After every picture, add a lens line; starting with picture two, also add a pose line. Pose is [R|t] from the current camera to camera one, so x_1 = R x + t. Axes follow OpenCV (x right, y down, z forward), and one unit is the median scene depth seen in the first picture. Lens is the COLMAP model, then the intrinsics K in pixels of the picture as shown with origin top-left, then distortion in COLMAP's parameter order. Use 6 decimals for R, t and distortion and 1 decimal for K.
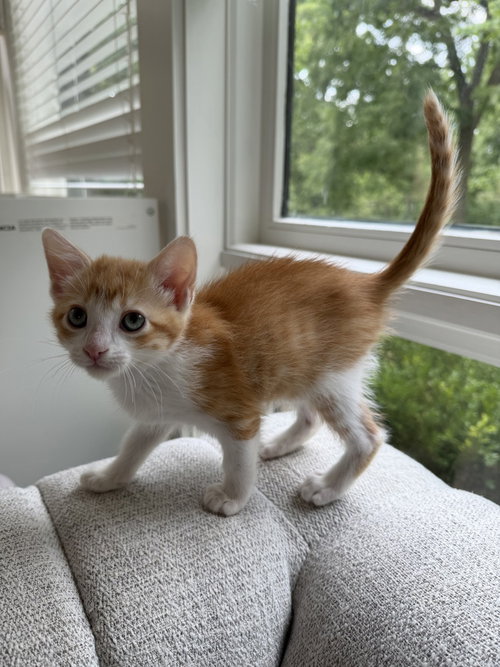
lens RADIAL K [[490.9, 0, 250.6], [0, 490.9, 327.6], [0, 0, 1]] dist [-0.042263, 0.017538]
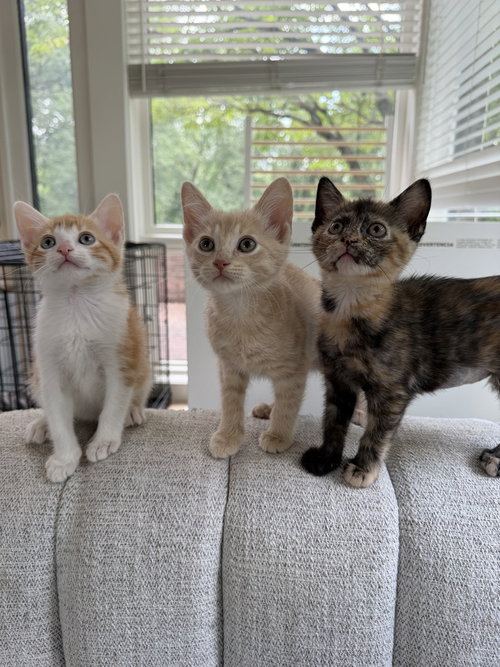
lens RADIAL K [[490.9, 0, 246.9], [0, 490.9, 331.0], [0, 0, 1]] dist [-0.042263, 0.017538]
pose [[0.785799, 0.128728, -0.604938, -0.257316], [-0.164420, 0.986384, -0.003680, 0.232985], [0.596227, 0.102355, 0.796264, -0.648343]]
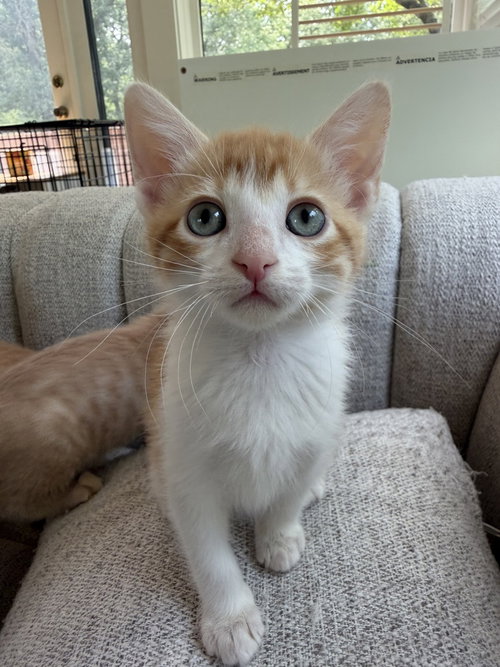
lens RADIAL K [[490.9, 0, 242.3], [0, 490.9, 297.8], [0, 0, 1]] dist [-0.042263, 0.017538]
pose [[0.654326, 0.203915, -0.728201, 0.491644], [-0.139364, 0.978980, 0.148914, 0.609770], [0.743260, 0.004047, 0.668990, -0.429373]]
